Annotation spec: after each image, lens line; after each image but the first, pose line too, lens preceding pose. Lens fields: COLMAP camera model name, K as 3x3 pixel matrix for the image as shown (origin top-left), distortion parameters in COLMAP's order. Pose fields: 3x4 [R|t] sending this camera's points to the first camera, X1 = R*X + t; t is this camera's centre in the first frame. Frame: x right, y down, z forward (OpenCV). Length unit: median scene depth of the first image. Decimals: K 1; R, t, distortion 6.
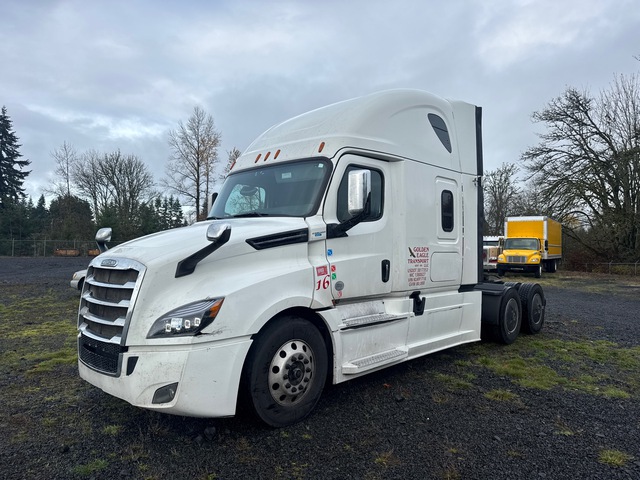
lens RADIAL K [[487.5, 0, 320.4], [0, 487.5, 239.2], [0, 0, 1]] dist [-0.034711, -0.010374]
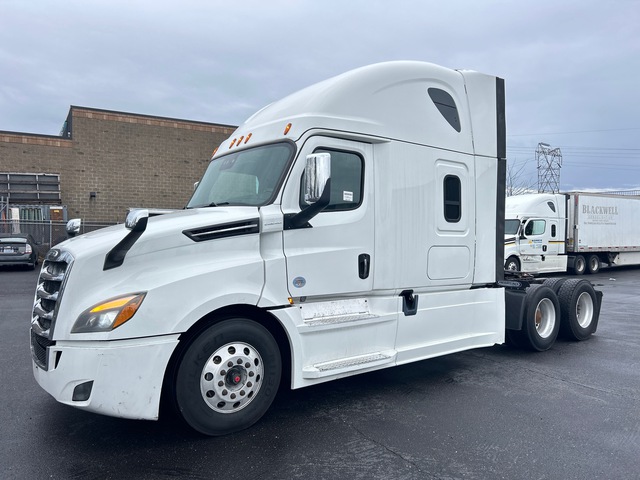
lens RADIAL K [[487.5, 0, 323.7], [0, 487.5, 238.3], [0, 0, 1]] dist [-0.034711, -0.010374]
pose [[0.983919, 0.008986, -0.178390, 0.241227], [-0.005359, 0.999769, 0.020805, -0.004674], [0.178536, -0.019514, 0.983740, 0.118594]]
